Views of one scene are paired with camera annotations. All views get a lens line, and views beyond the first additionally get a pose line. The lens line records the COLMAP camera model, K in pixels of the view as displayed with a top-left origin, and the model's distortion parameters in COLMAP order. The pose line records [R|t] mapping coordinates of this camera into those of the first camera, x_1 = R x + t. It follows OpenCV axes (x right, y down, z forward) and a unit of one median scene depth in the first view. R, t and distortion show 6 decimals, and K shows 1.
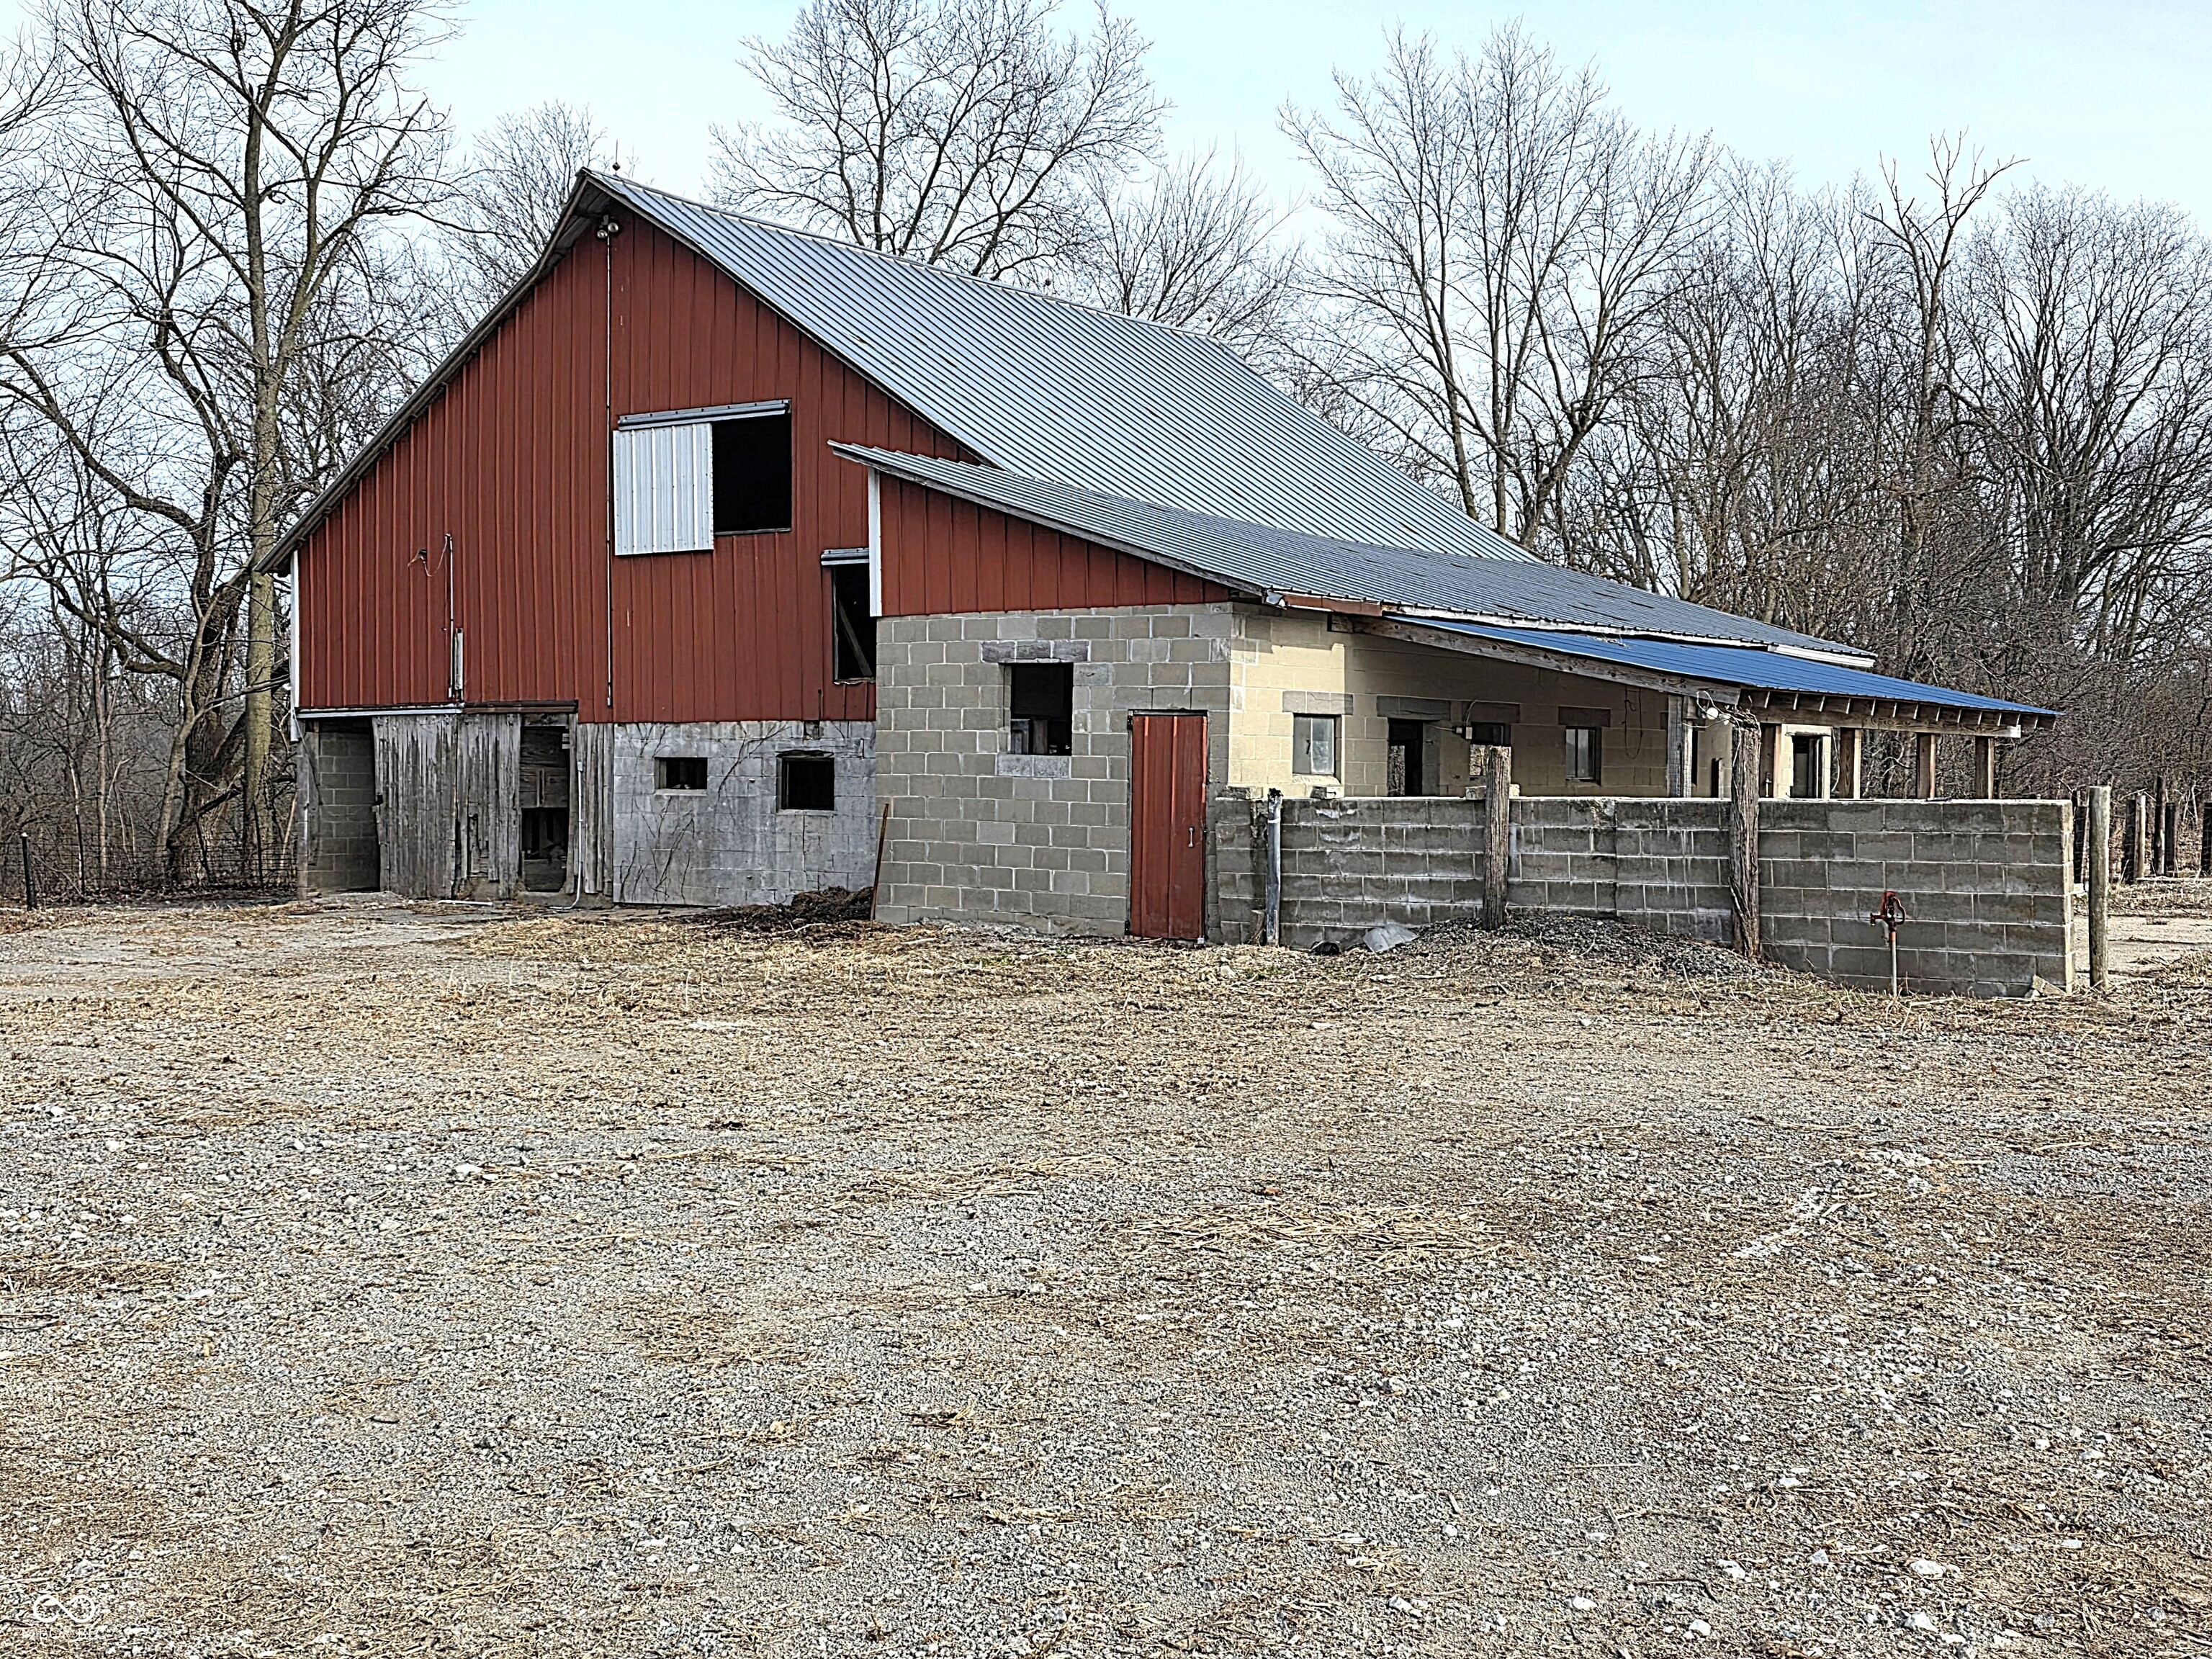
lens RADIAL K [[2511.7, 0, 1106.0], [0, 2511.7, 829.5], [0, 0, 1]] dist [0.001717, 0.001385]
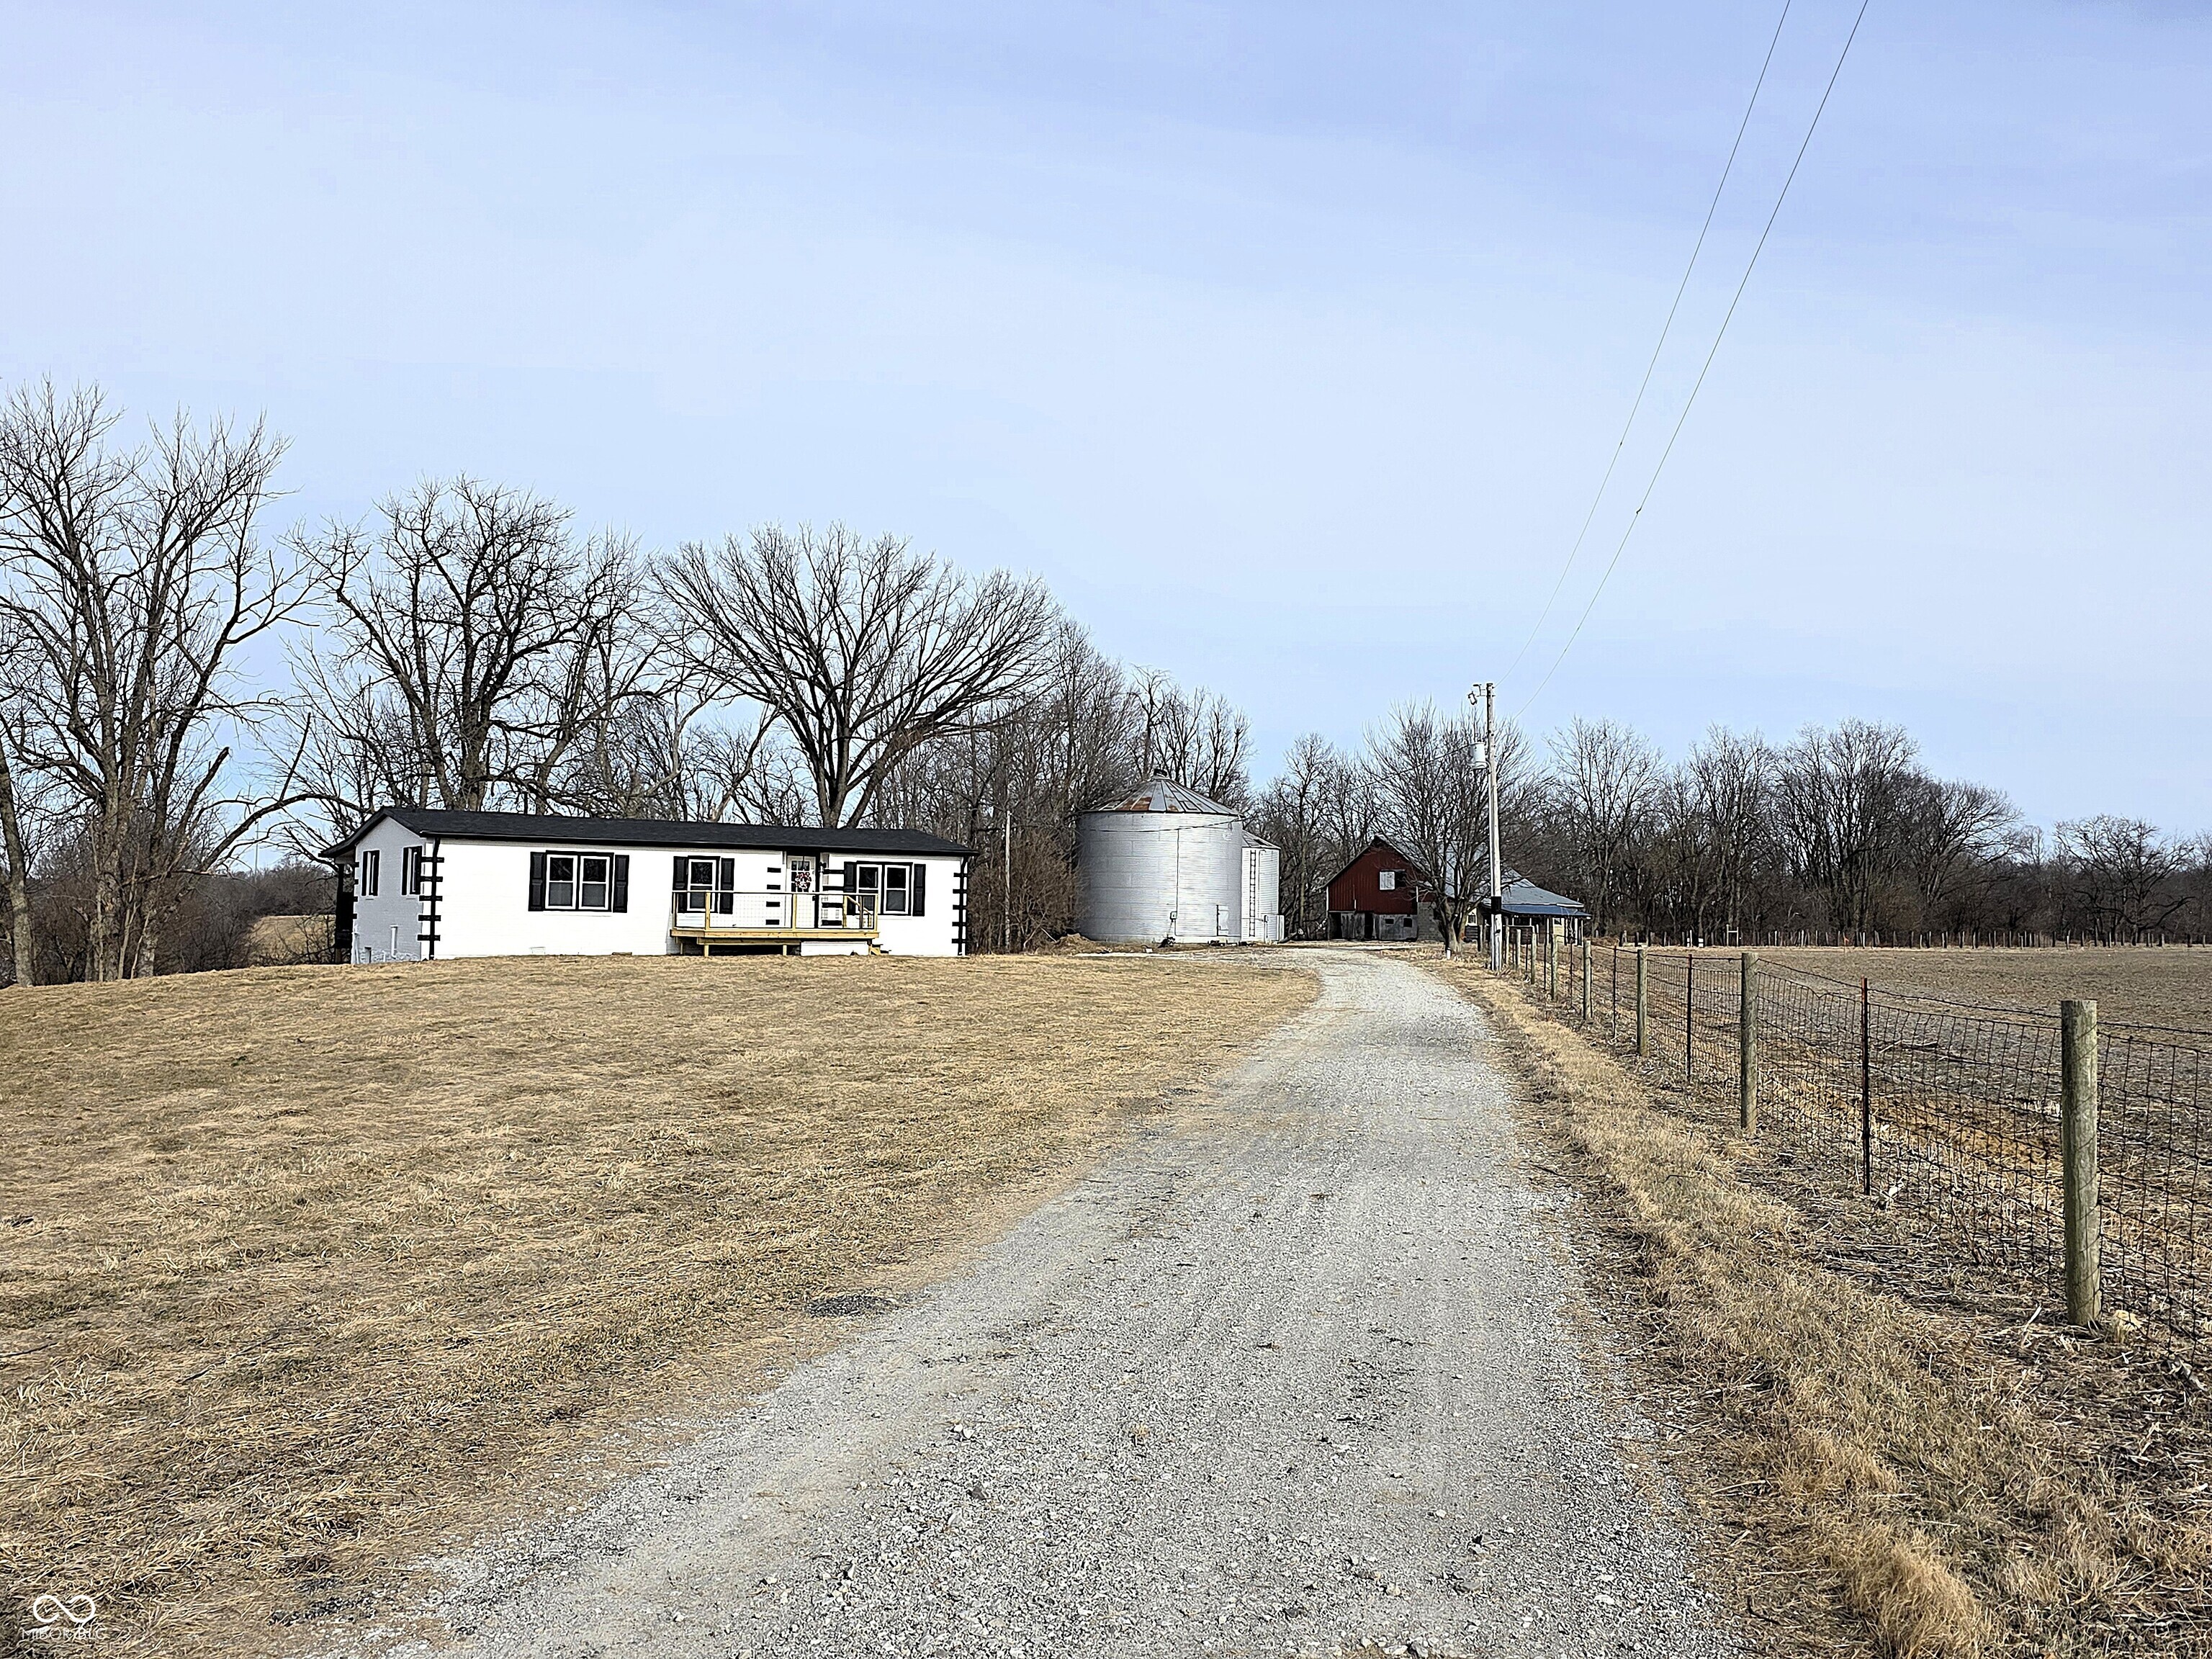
lens RADIAL K [[1684.3, 0, 1106.0], [0, 1684.3, 829.5], [0, 0, 1]] dist [-0.000505, -0.000348]
pose [[0.959886, -0.001278, -0.280387, 0.390928], [-0.020231, 0.997068, -0.073804, 0.084454], [0.279659, 0.076516, 0.957046, -3.757738]]
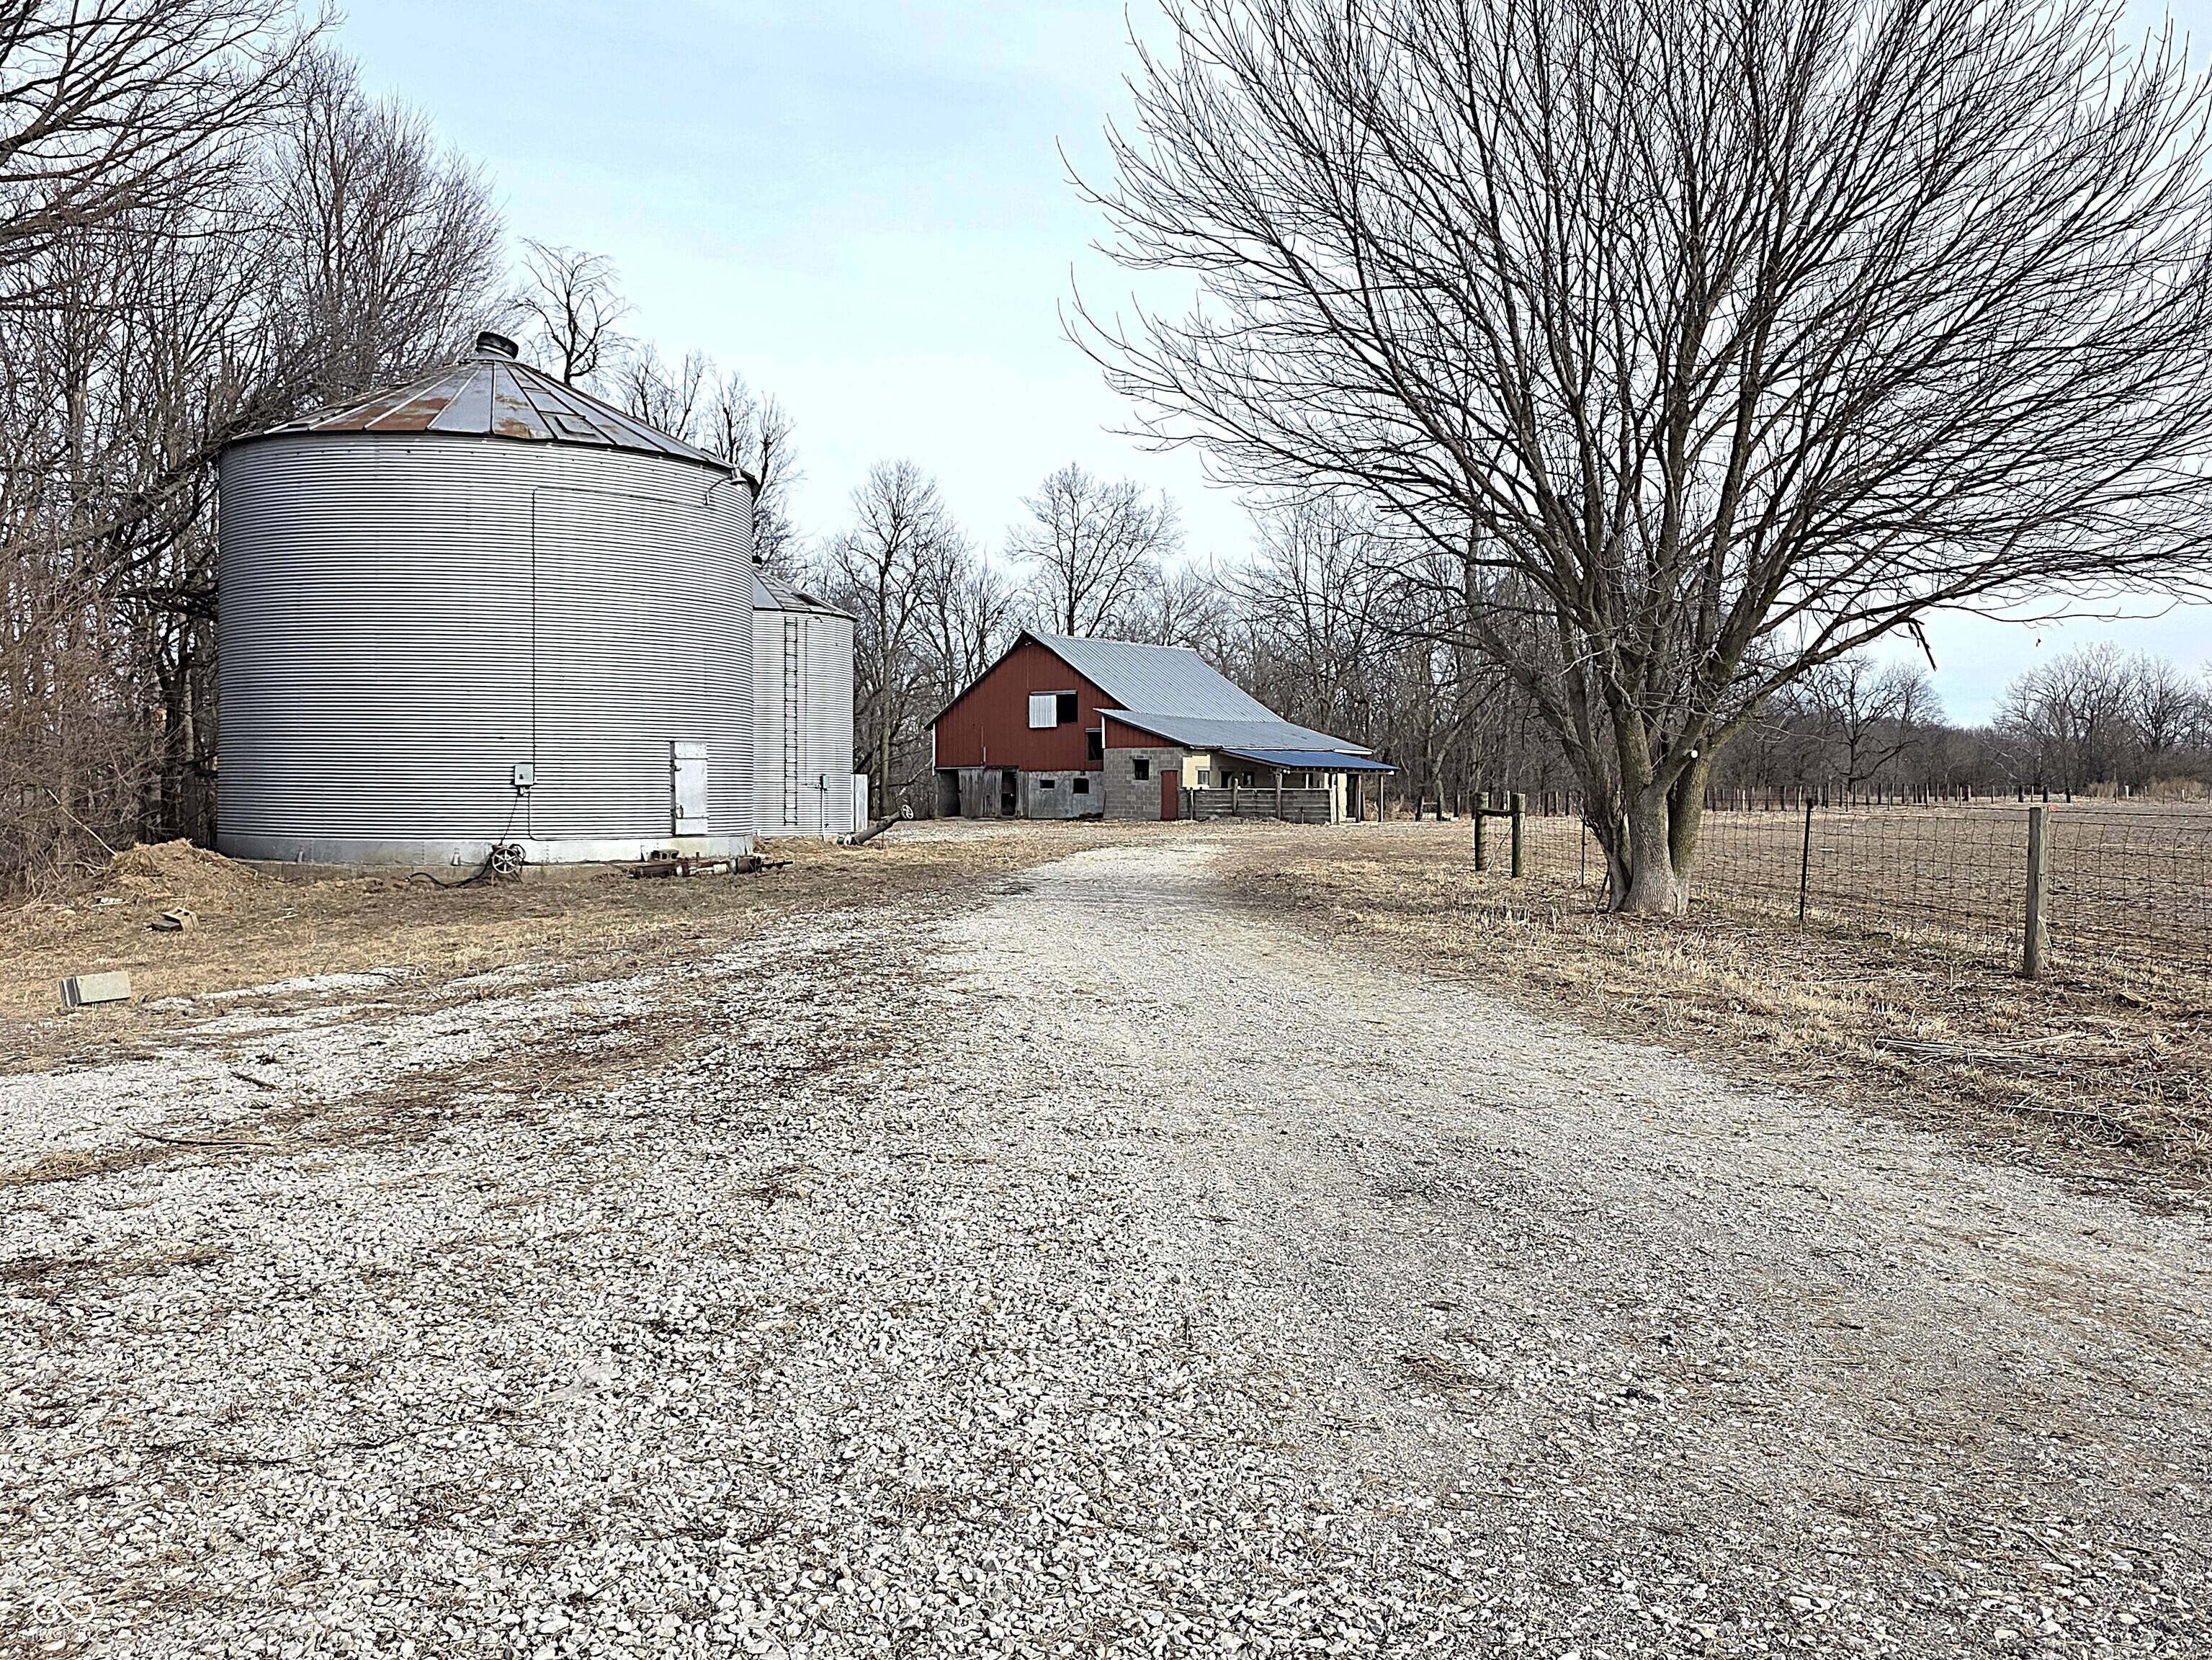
lens RADIAL K [[1875.7, 0, 1106.0], [0, 1875.7, 830.0], [0, 0, 1]] dist [-0.003045, -0.000627]
pose [[0.999168, -0.002252, -0.040719, 0.038367], [0.002339, 0.999995, 0.002076, 0.042435], [0.040714, -0.002170, 0.999168, -1.917085]]
